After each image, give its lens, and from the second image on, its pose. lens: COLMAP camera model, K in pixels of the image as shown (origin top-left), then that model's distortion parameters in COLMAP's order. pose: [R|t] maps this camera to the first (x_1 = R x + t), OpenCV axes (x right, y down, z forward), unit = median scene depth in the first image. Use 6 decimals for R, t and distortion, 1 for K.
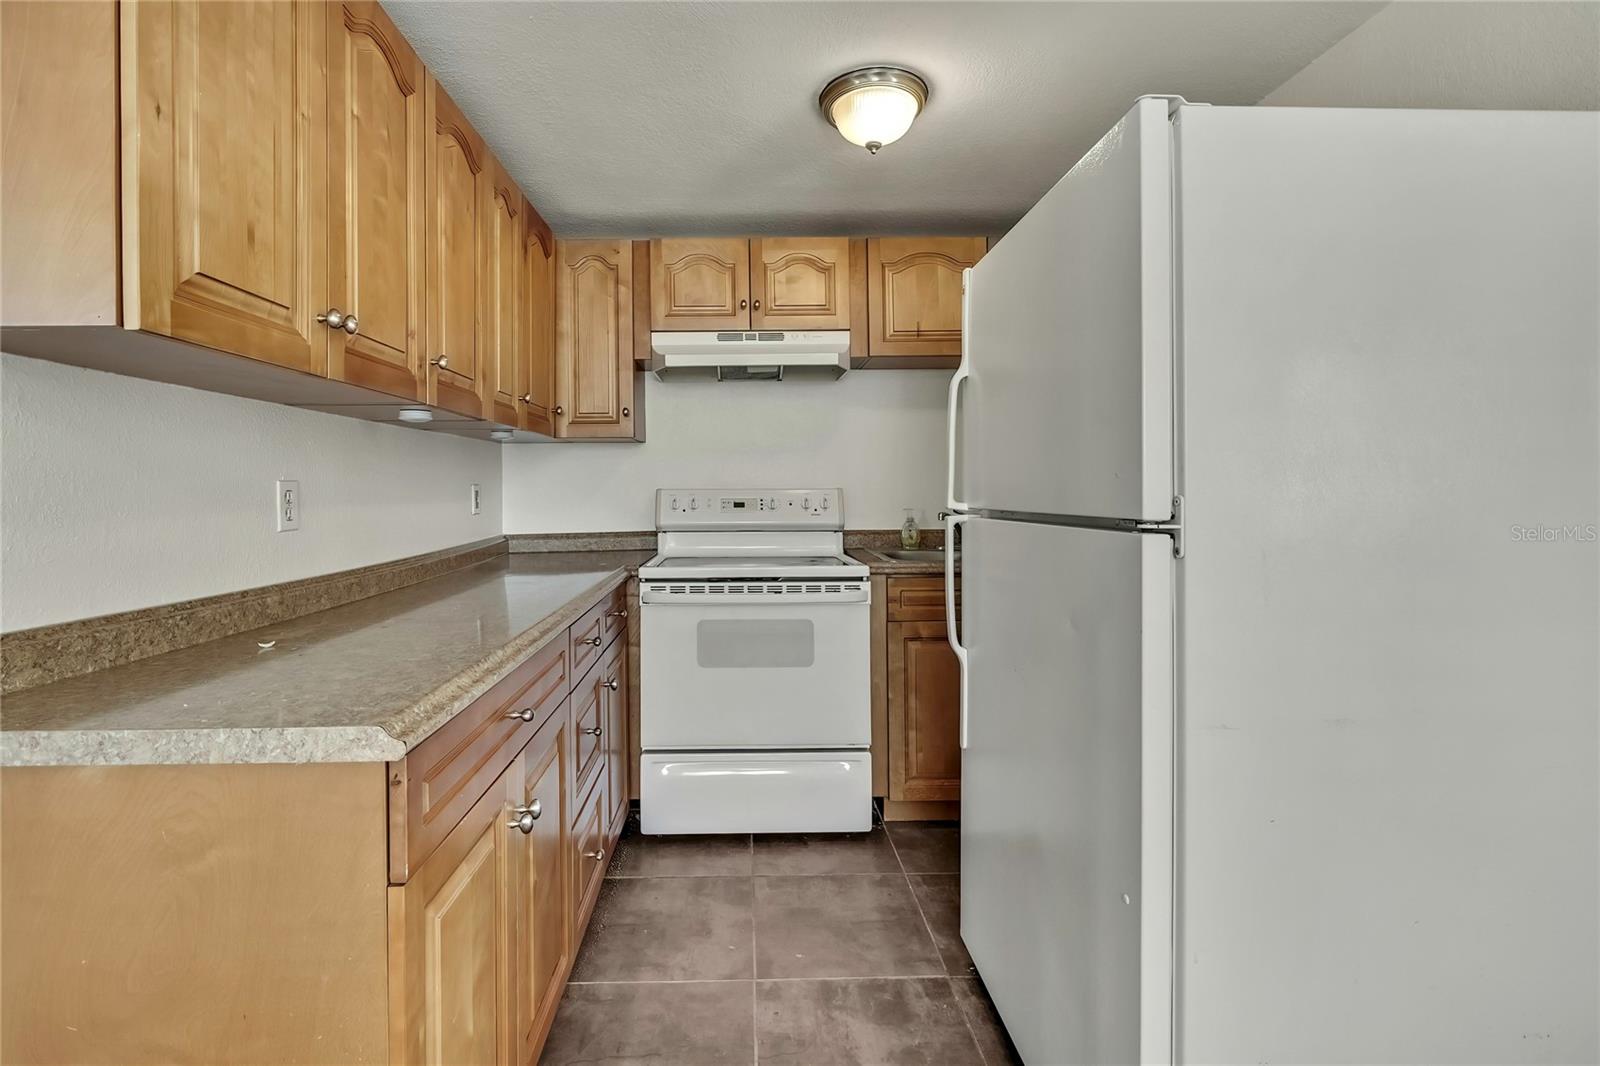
lens RADIAL K [[703.1, 0, 795.5], [0, 703.1, 495.3], [0, 0, 1]] dist [-0.013959, -0.000095]
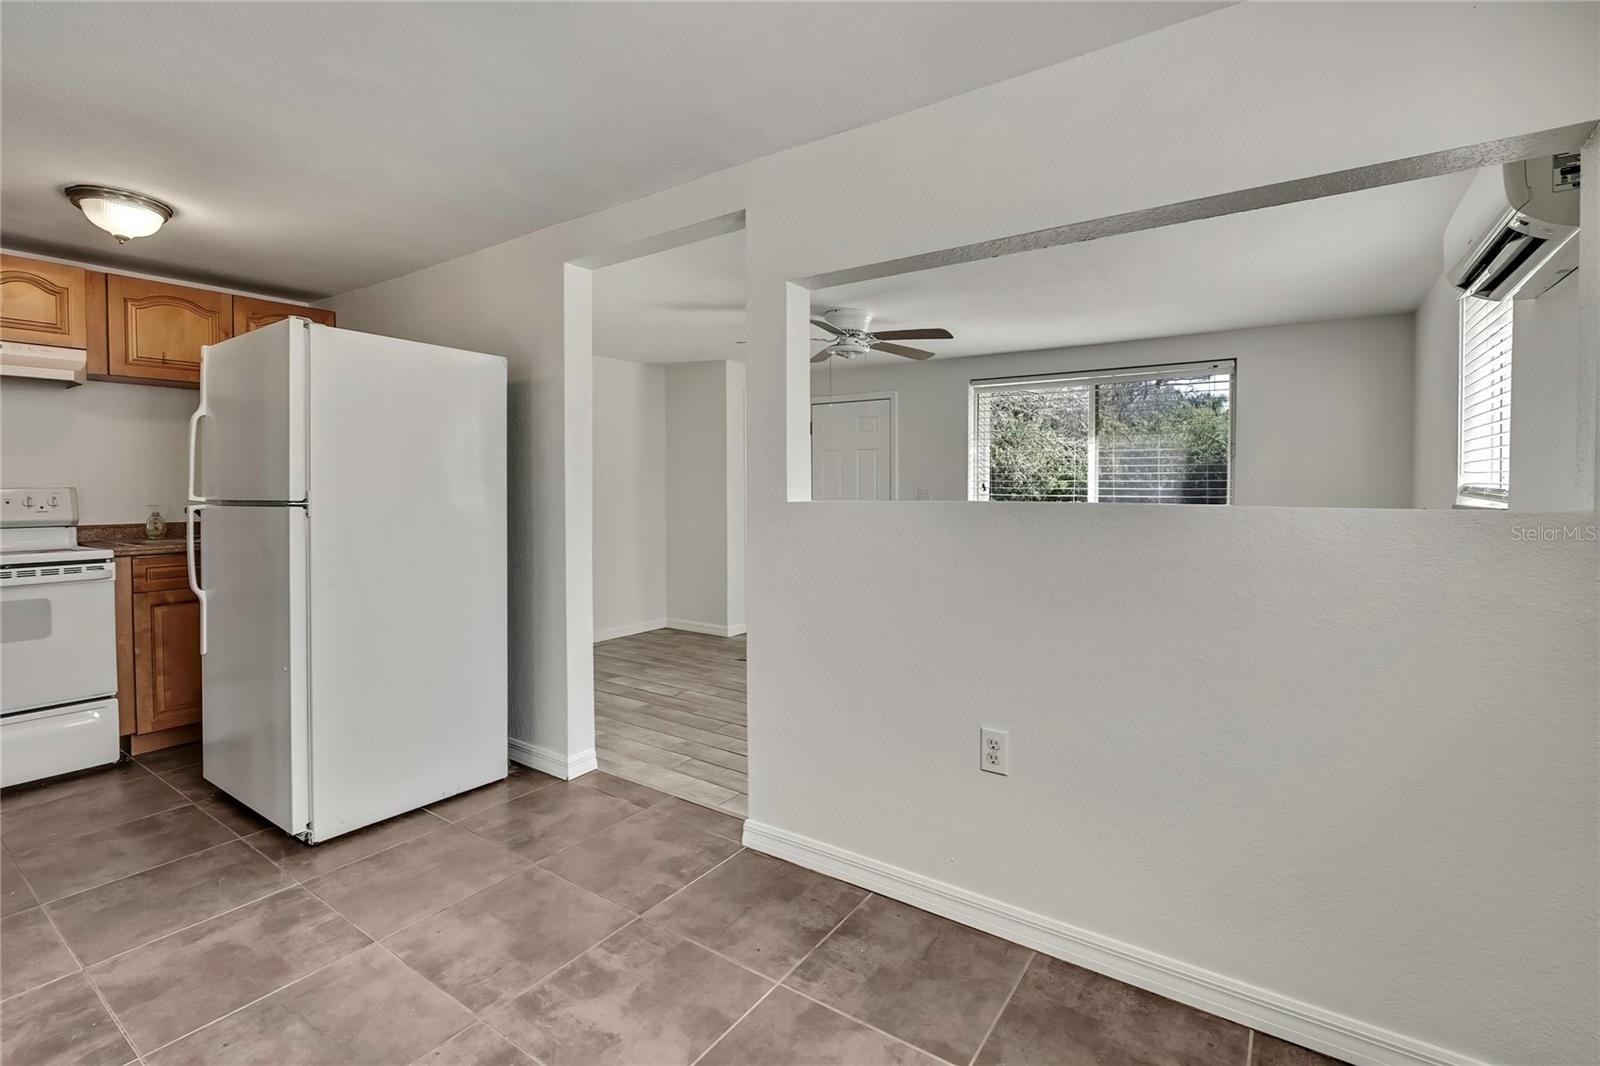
lens RADIAL K [[703.1, 0, 795.5], [0, 703.1, 495.3], [0, 0, 1]] dist [-0.013959, -0.000095]
pose [[0.614641, -0.004601, 0.788794, -0.119864], [0.005924, 0.999982, 0.001216, 0.009688], [-0.788785, 0.003925, 0.614657, -0.703660]]
